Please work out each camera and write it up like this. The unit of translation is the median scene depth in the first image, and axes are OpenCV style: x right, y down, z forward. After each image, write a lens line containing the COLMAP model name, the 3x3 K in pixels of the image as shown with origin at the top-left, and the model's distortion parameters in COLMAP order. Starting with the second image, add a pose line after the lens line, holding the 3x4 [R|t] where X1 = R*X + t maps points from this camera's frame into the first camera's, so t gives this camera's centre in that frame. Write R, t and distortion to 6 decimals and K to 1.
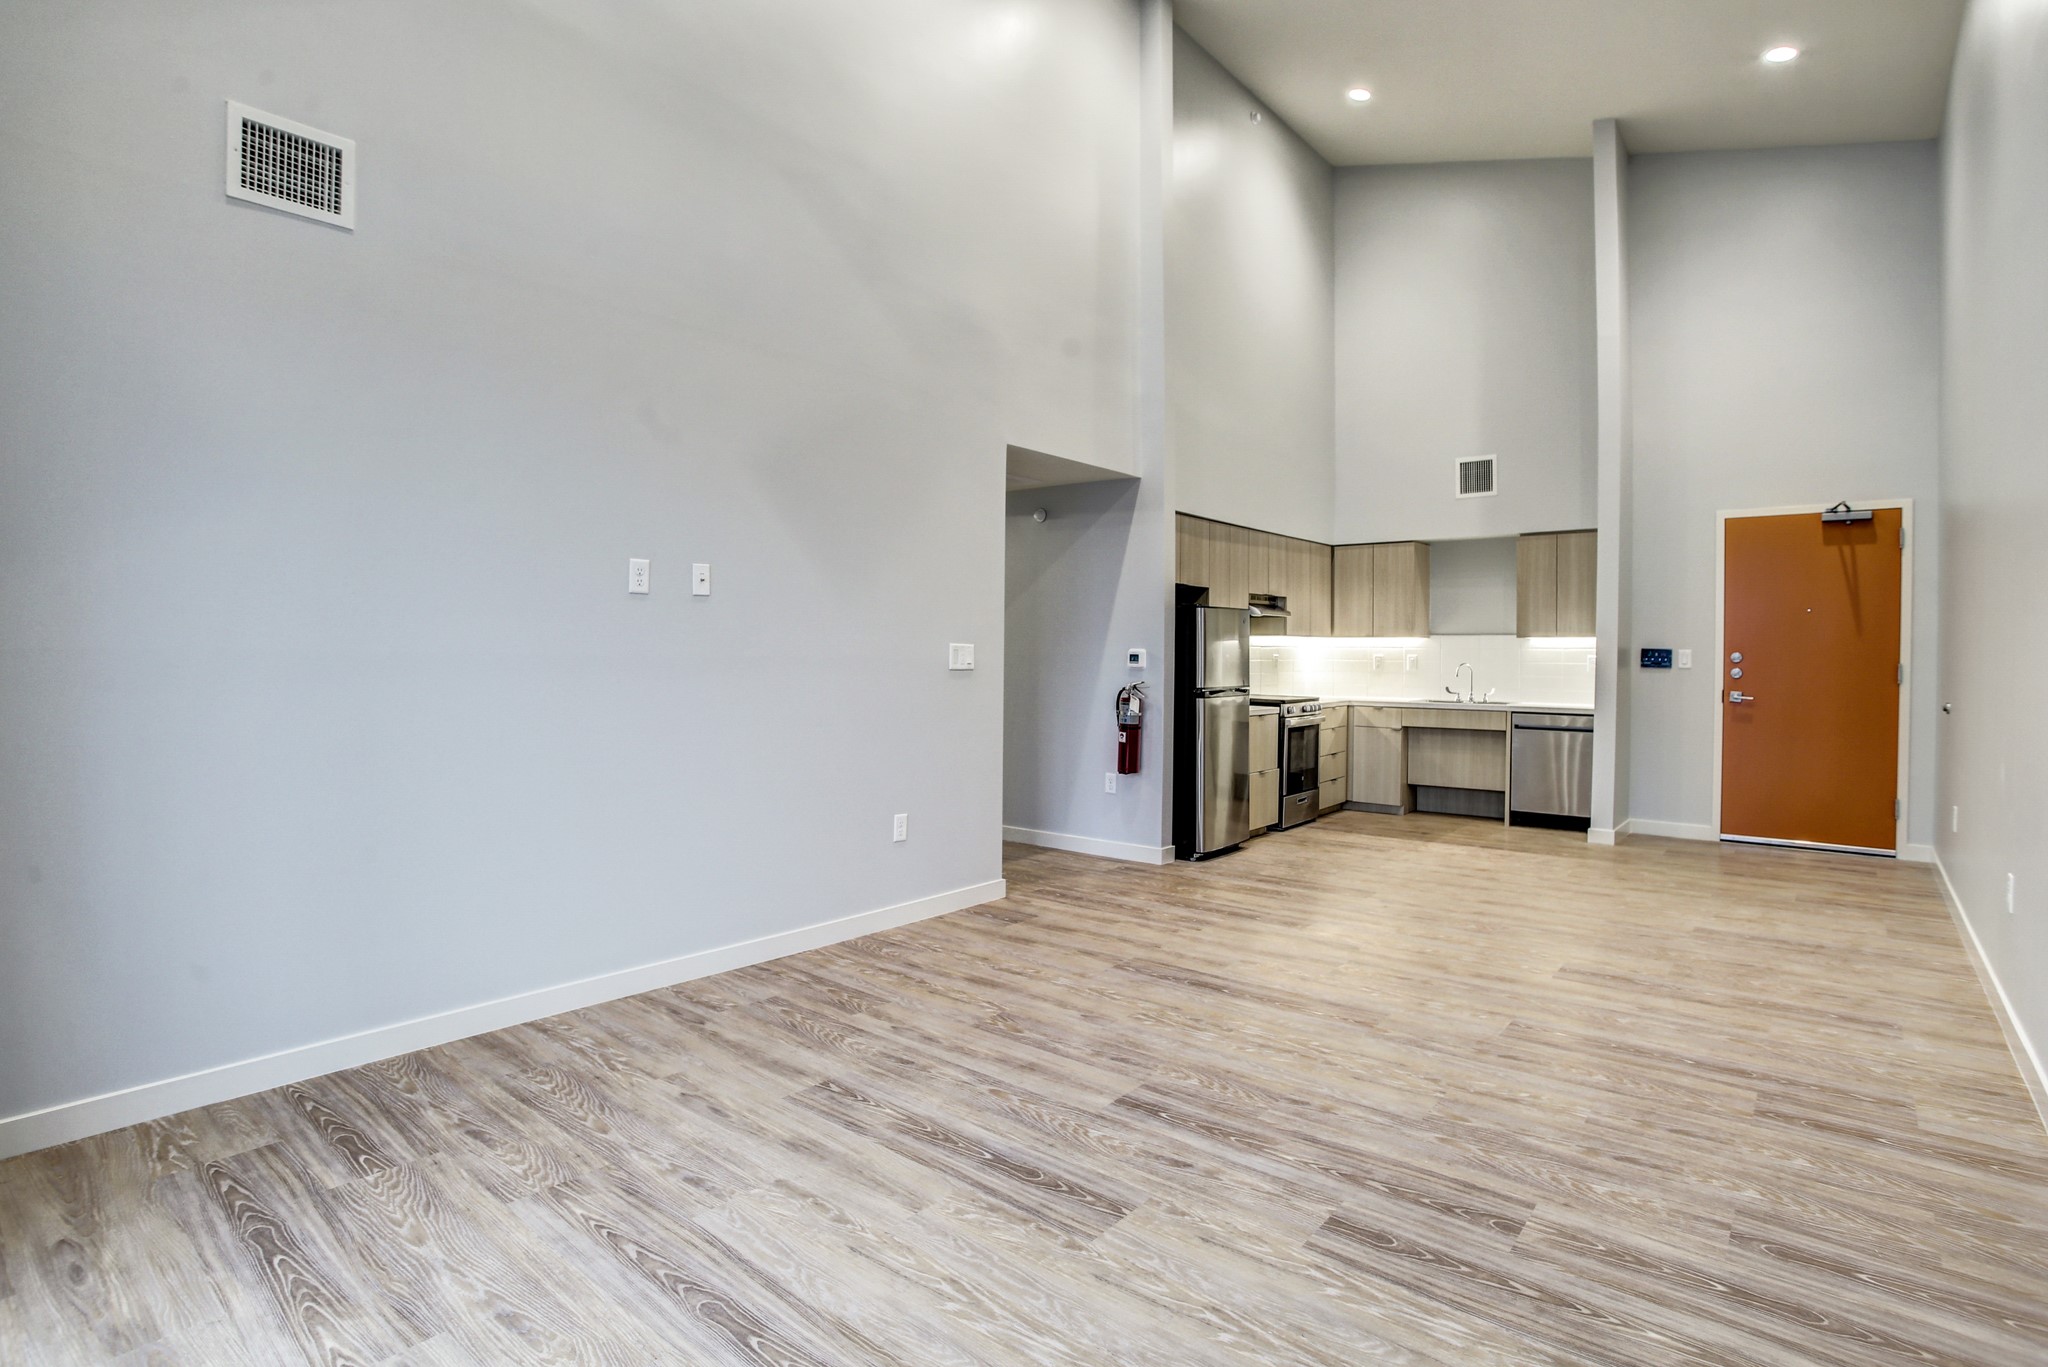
lens RADIAL K [[1031.1, 0, 1132.0], [0, 1031.1, 648.1], [0, 0, 1]] dist [-0.052742, 0.009502]
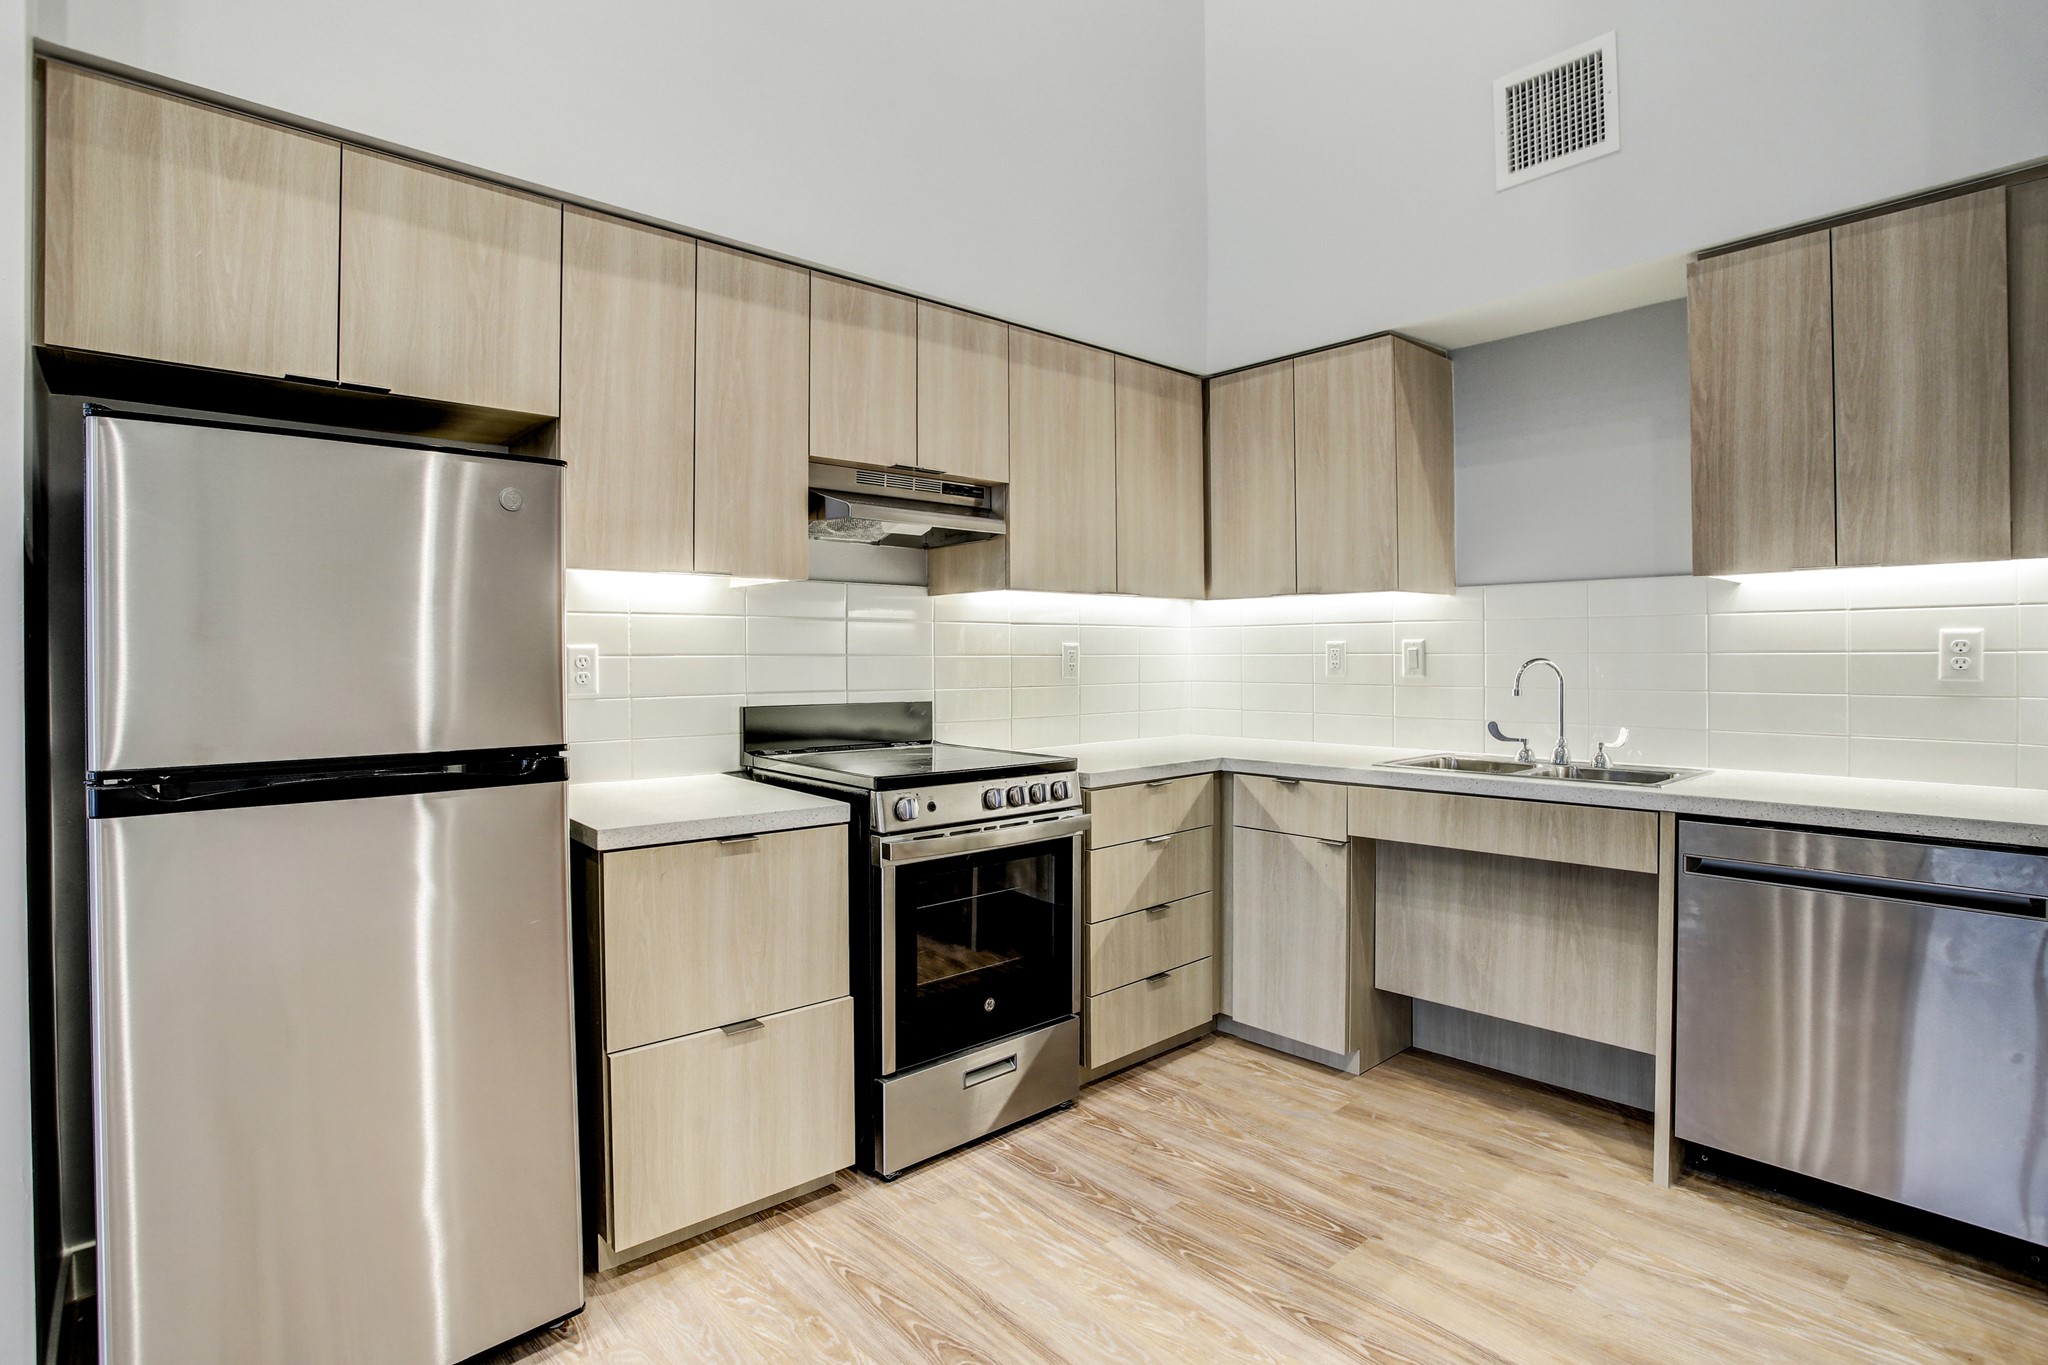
lens RADIAL K [[1031.1, 0, 1080.1], [0, 1031.1, 644.7], [0, 0, 1]] dist [-0.052742, 0.009502]
pose [[0.978726, -0.013912, -0.204699, 0.275988], [0.012335, 0.999884, -0.008976, 0.013293], [0.204800, 0.006260, 0.978784, 0.711093]]
